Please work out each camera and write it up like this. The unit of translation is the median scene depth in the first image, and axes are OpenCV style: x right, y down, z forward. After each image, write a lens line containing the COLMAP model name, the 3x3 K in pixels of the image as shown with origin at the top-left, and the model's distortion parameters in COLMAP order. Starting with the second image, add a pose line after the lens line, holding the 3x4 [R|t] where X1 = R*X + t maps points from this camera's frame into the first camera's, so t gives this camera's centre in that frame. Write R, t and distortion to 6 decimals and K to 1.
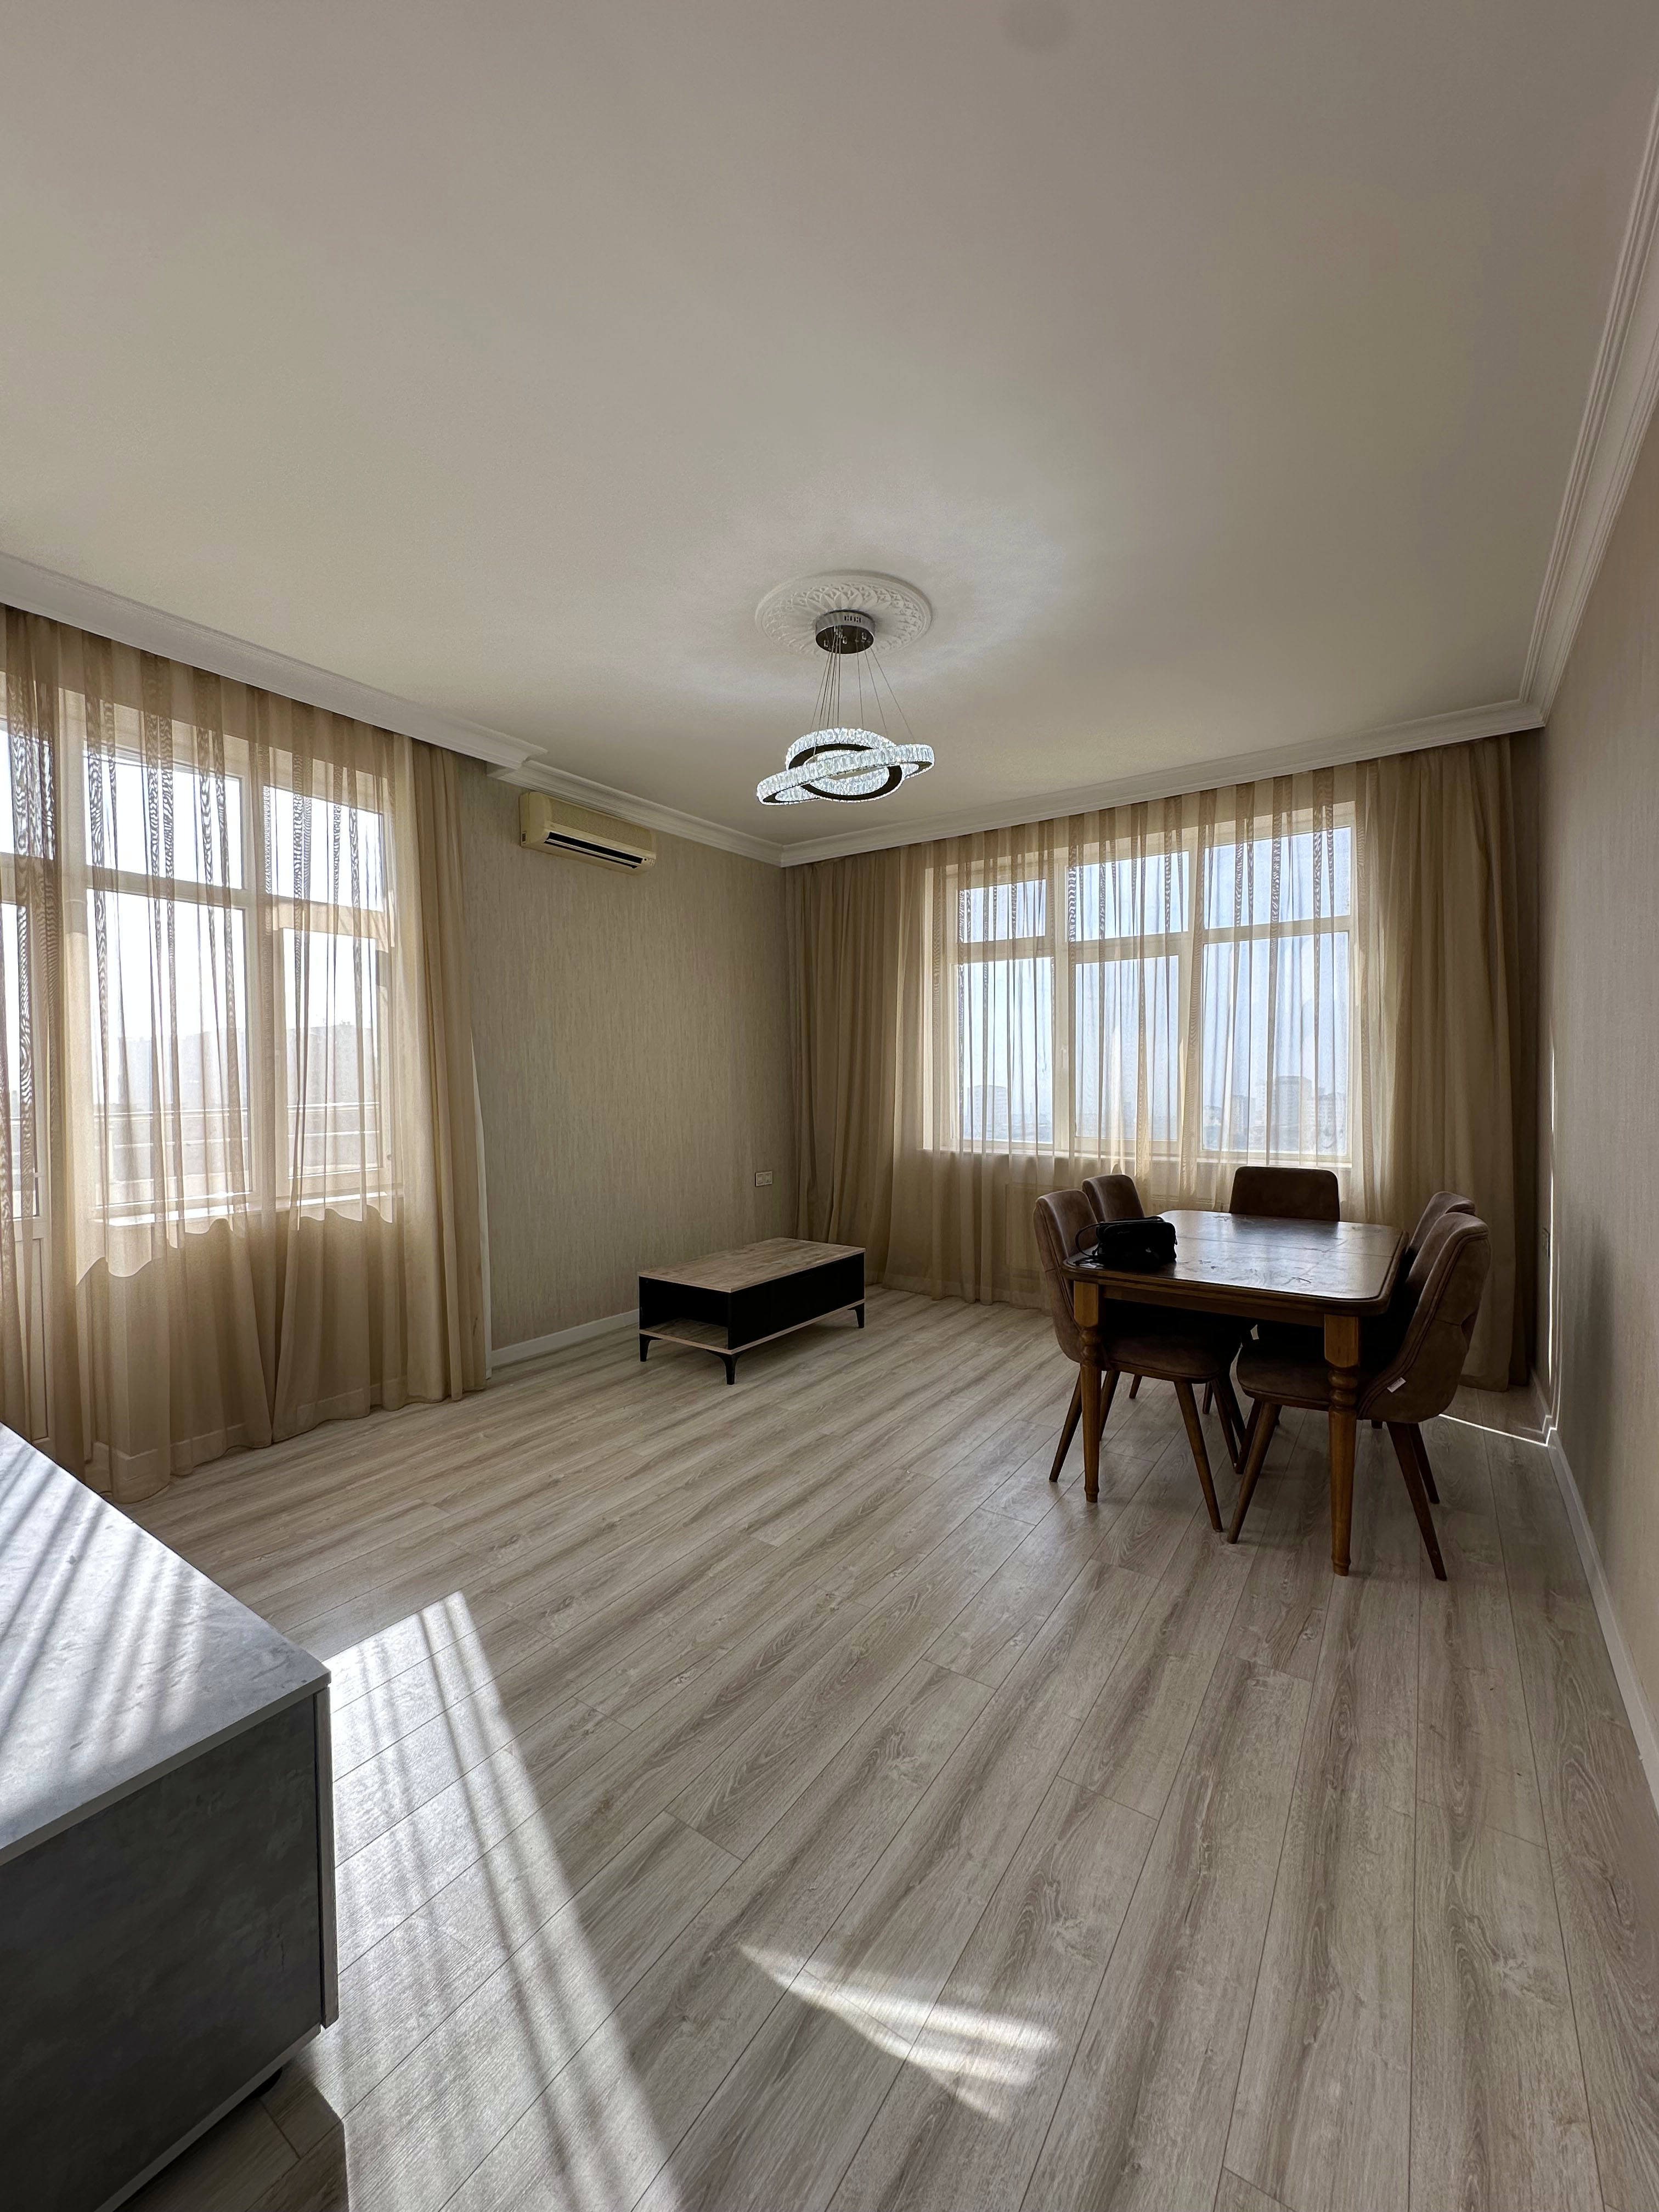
lens RADIAL K [[878.5, 0, 829.5], [0, 878.5, 1106.0], [0, 0, 1]] dist [-0.001610, -0.000082]
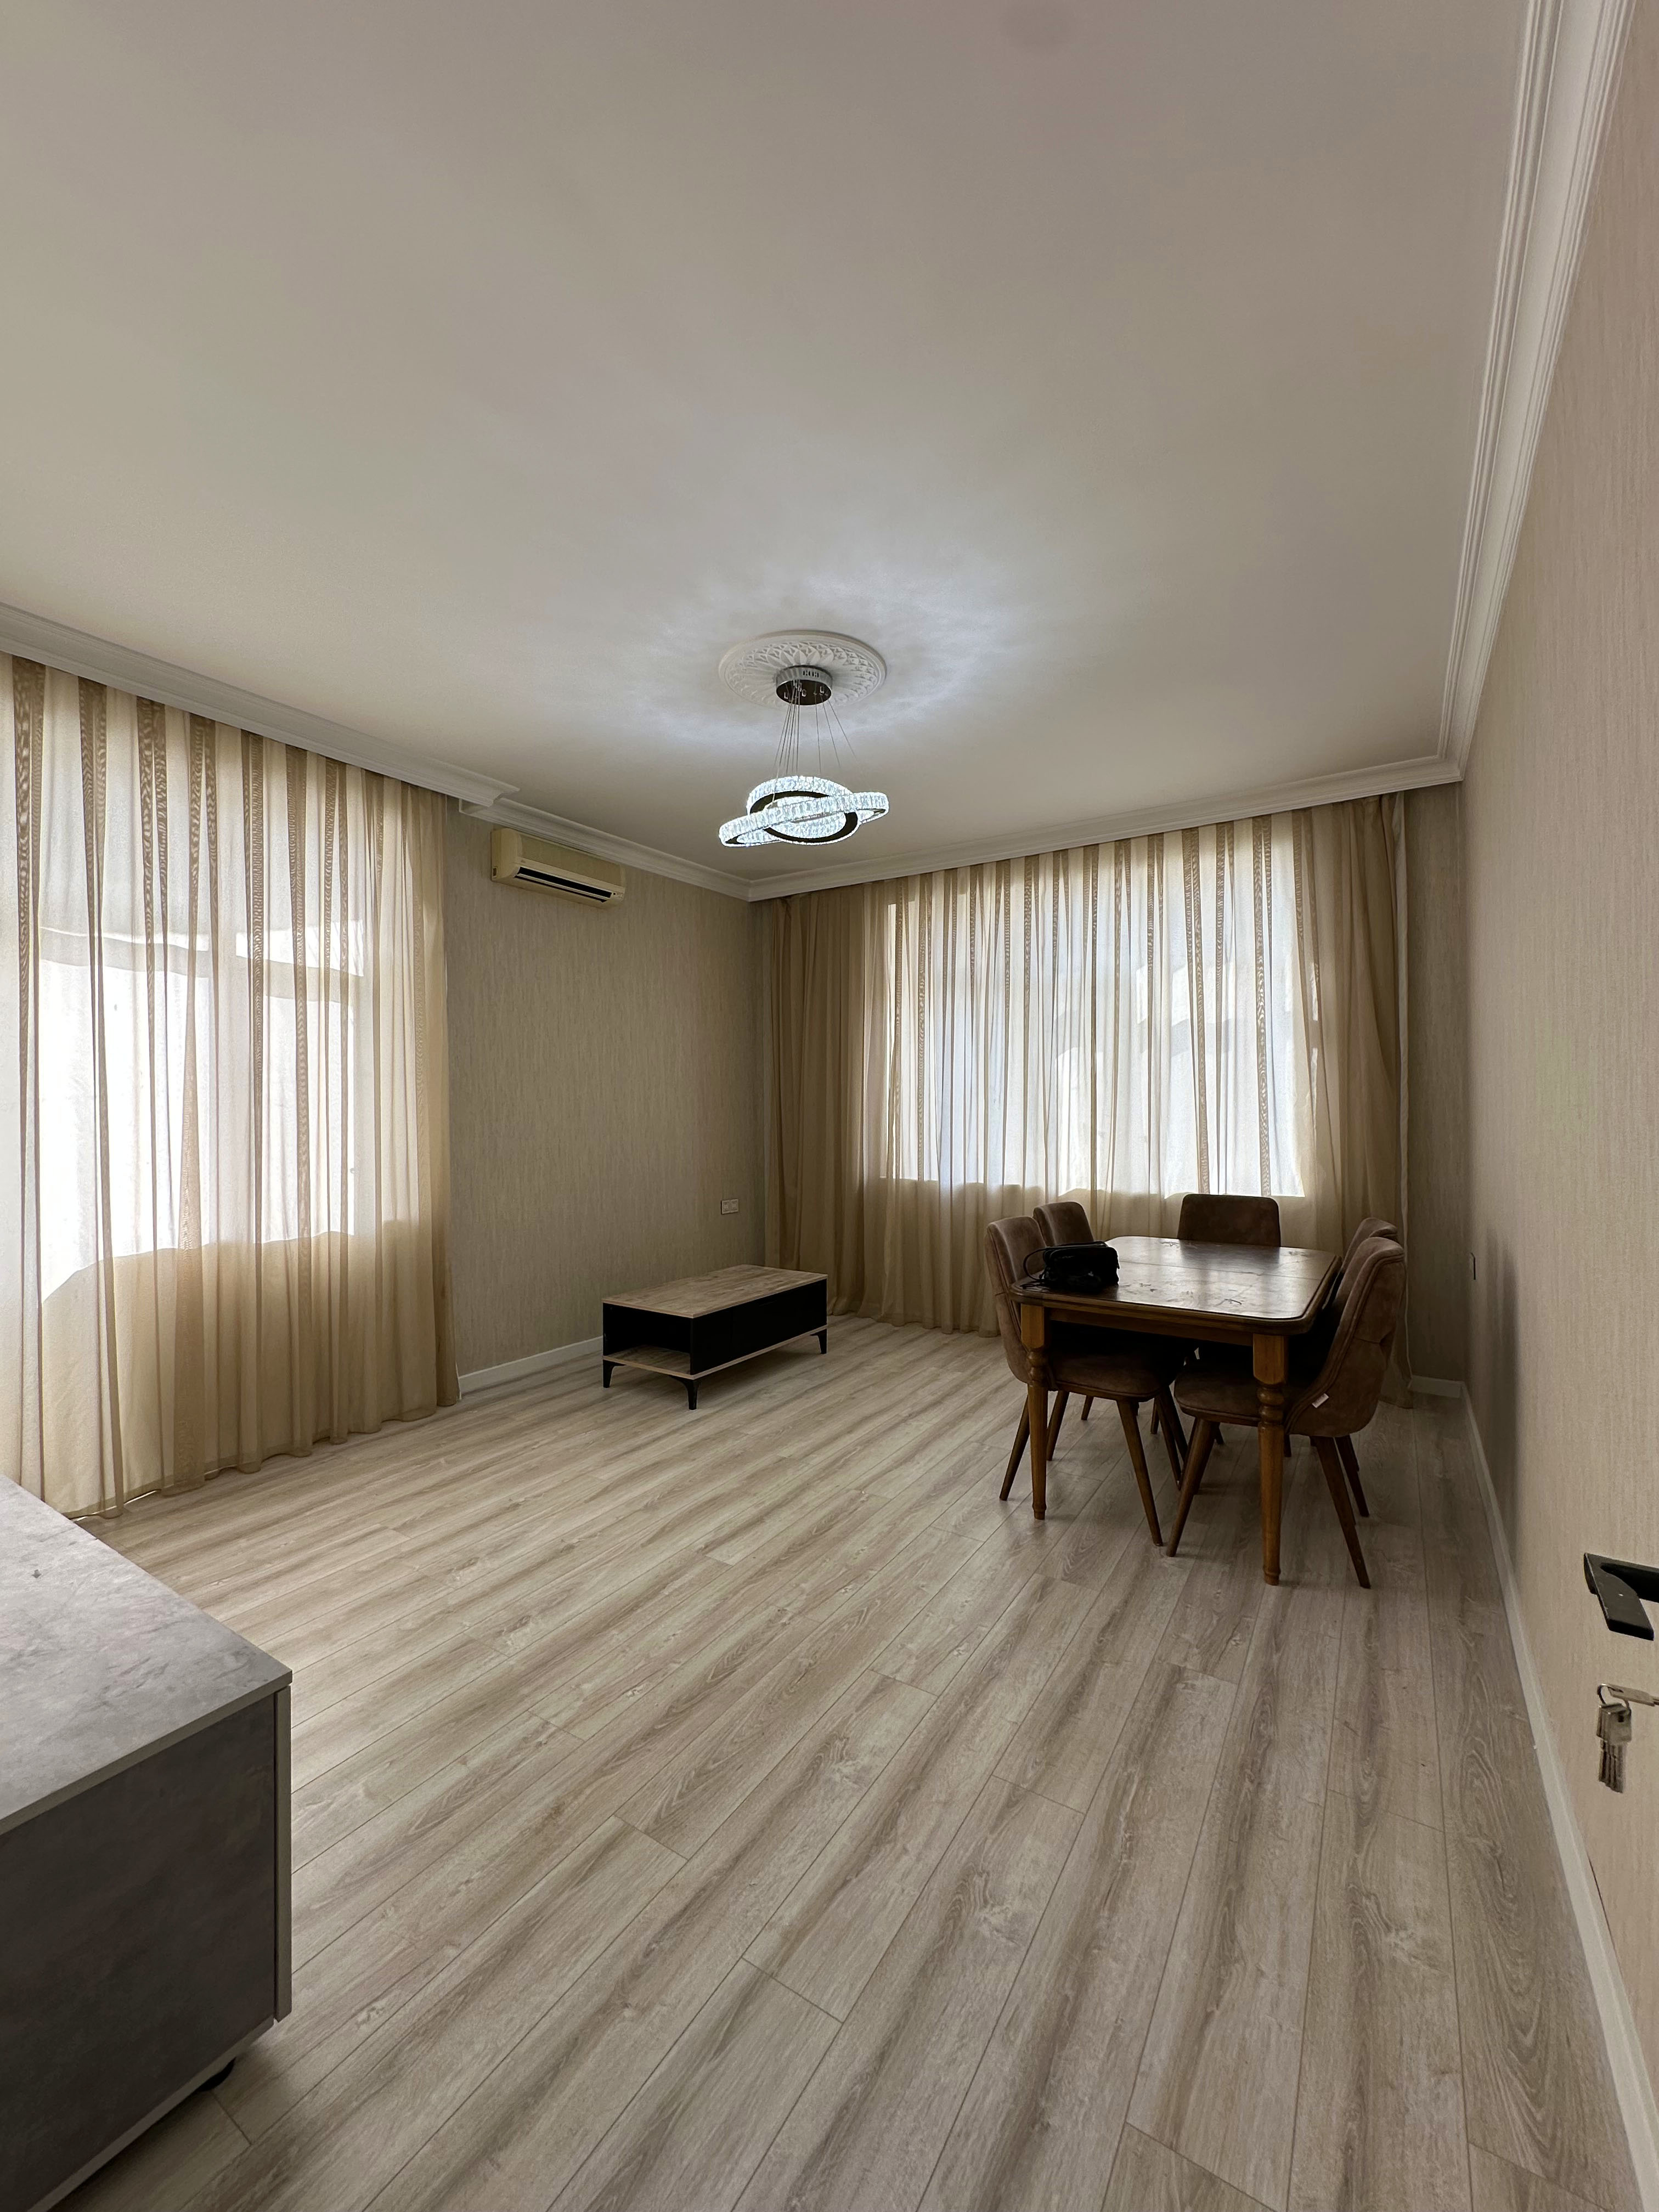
lens RADIAL K [[880.4, 0, 827.9], [0, 880.4, 1104.2], [0, 0, 1]] dist [-0.002257, 0.000380]
pose [[0.999572, 0.002992, 0.029107, 0.025101], [-0.001980, 0.999394, -0.034742, -0.000319], [-0.029193, 0.034670, 0.998972, -0.057023]]
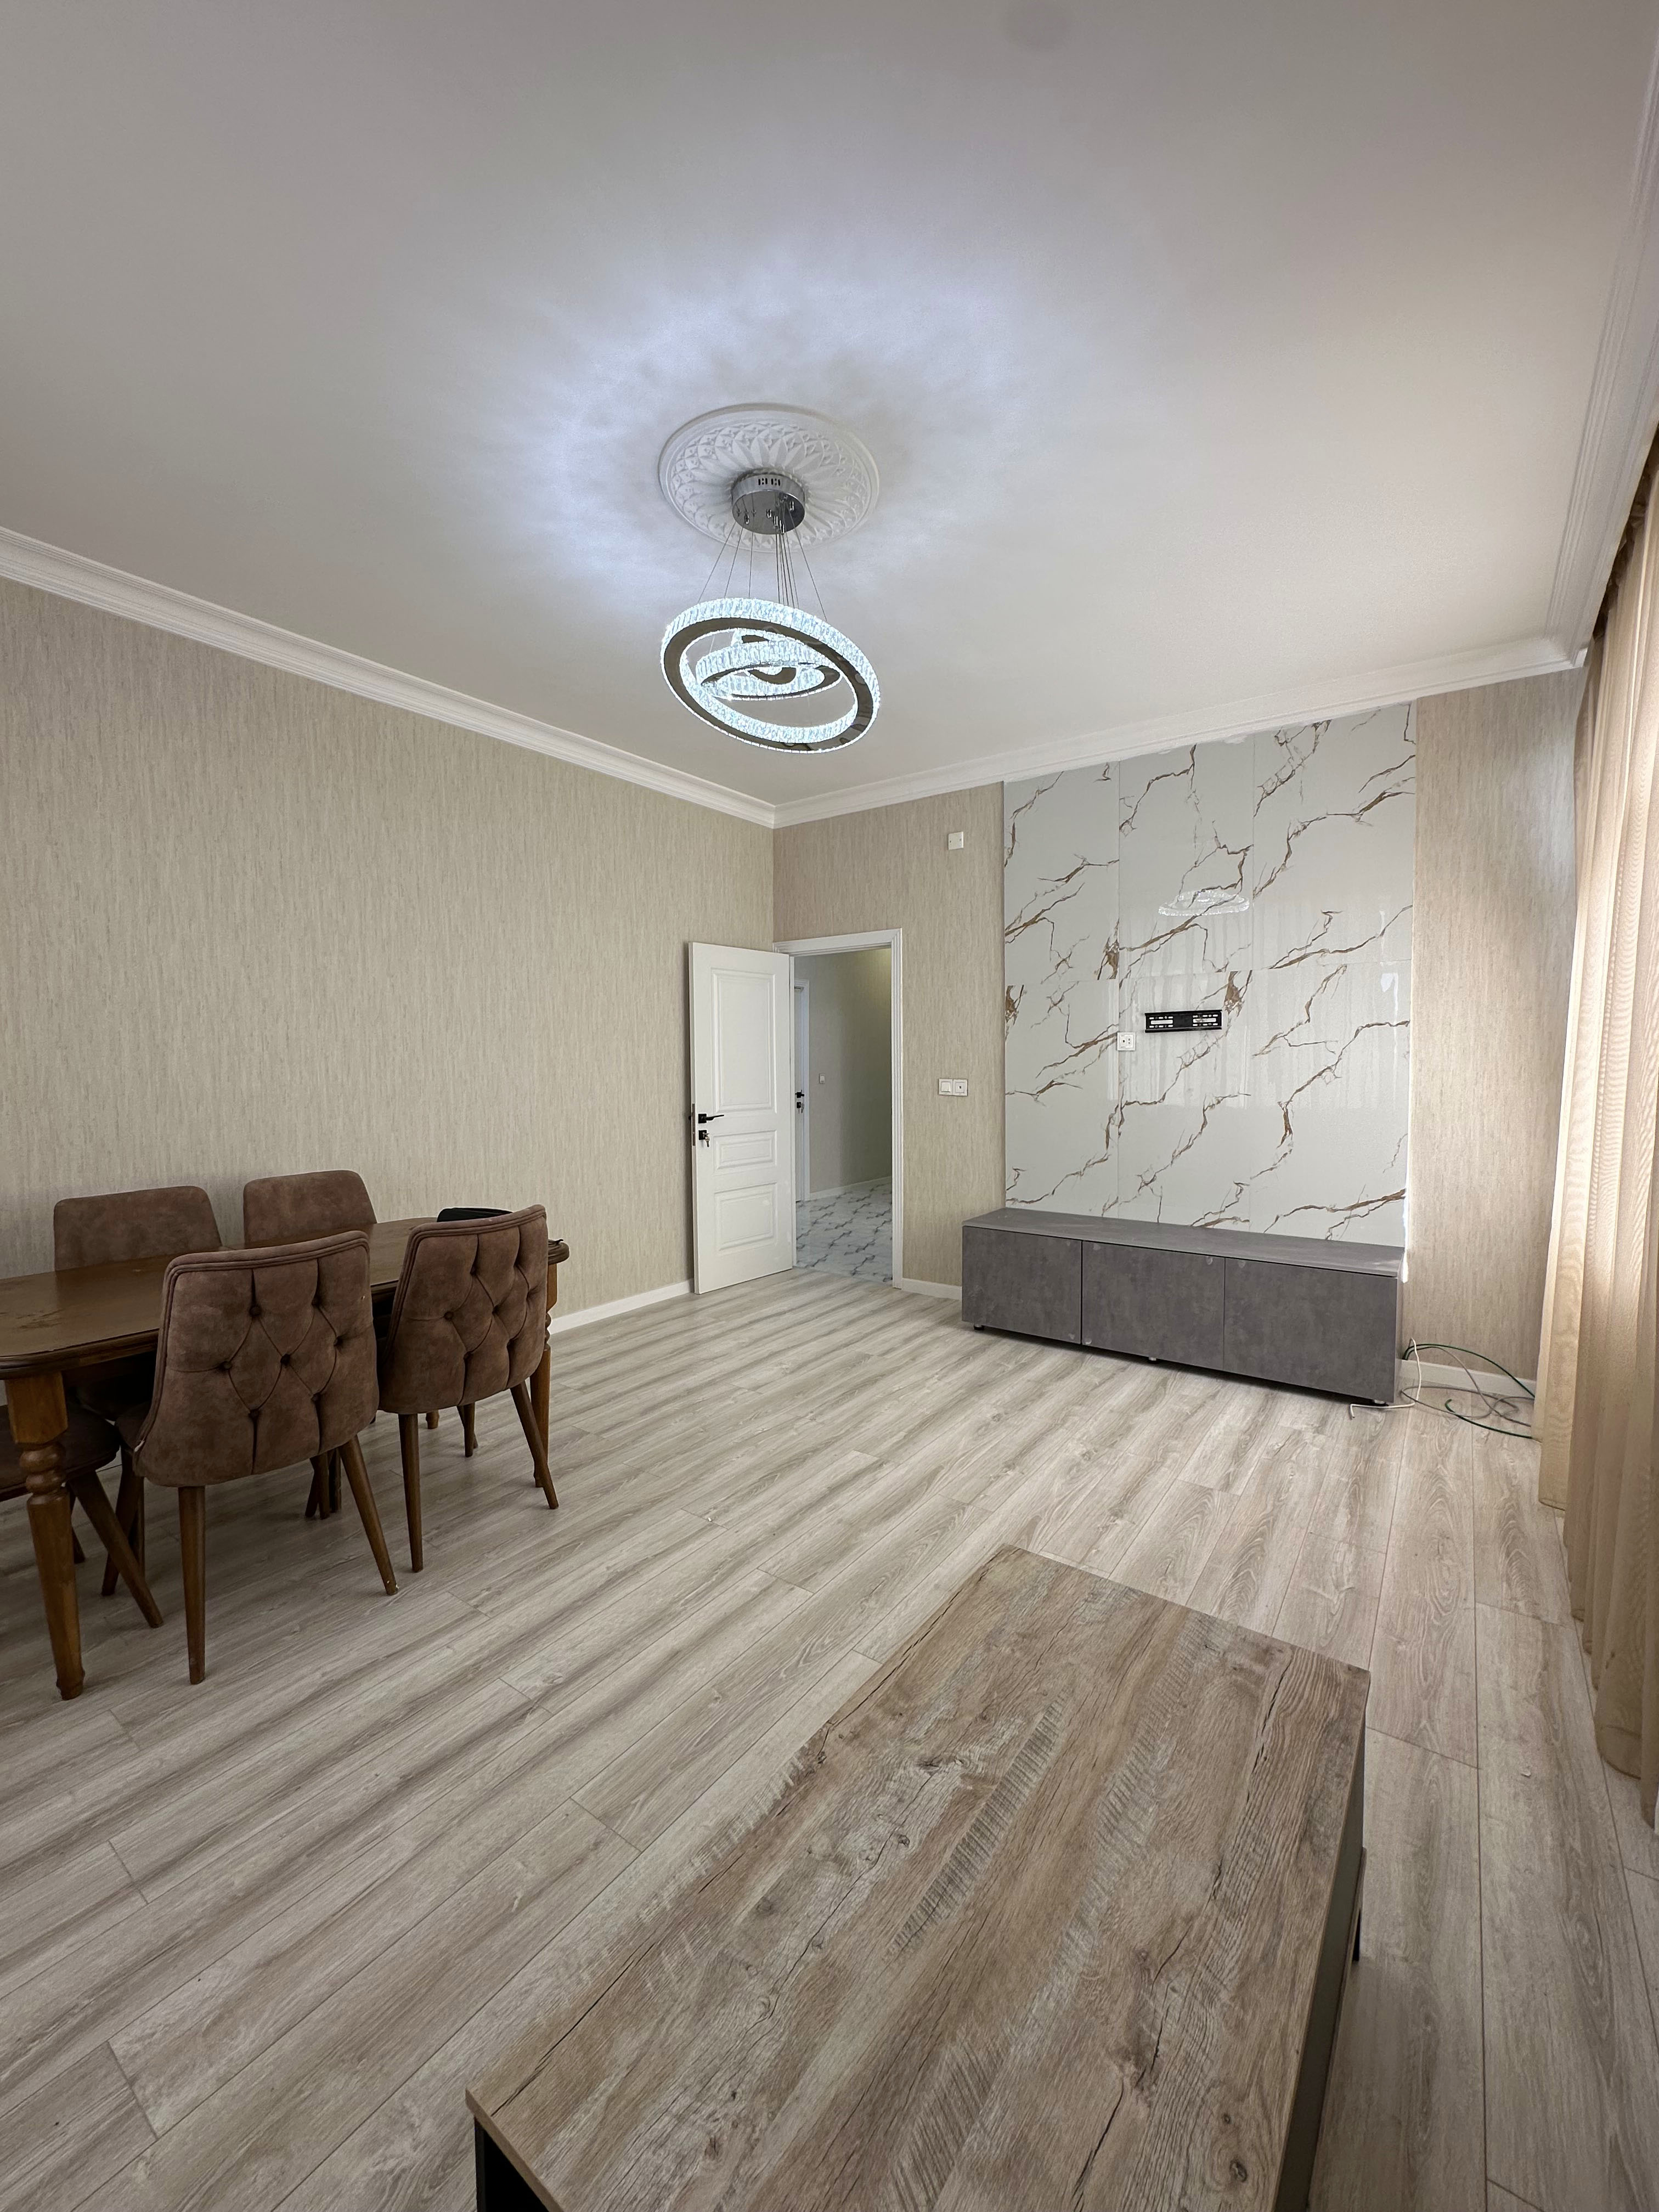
lens RADIAL K [[880.4, 0, 827.9], [0, 880.4, 1104.2], [0, 0, 1]] dist [-0.002257, 0.000380]
pose [[-0.999591, 0.008524, 0.027287, -0.073873], [0.010829, 0.996283, 0.085459, -0.078290], [-0.026457, 0.085720, -0.995968, 2.590316]]
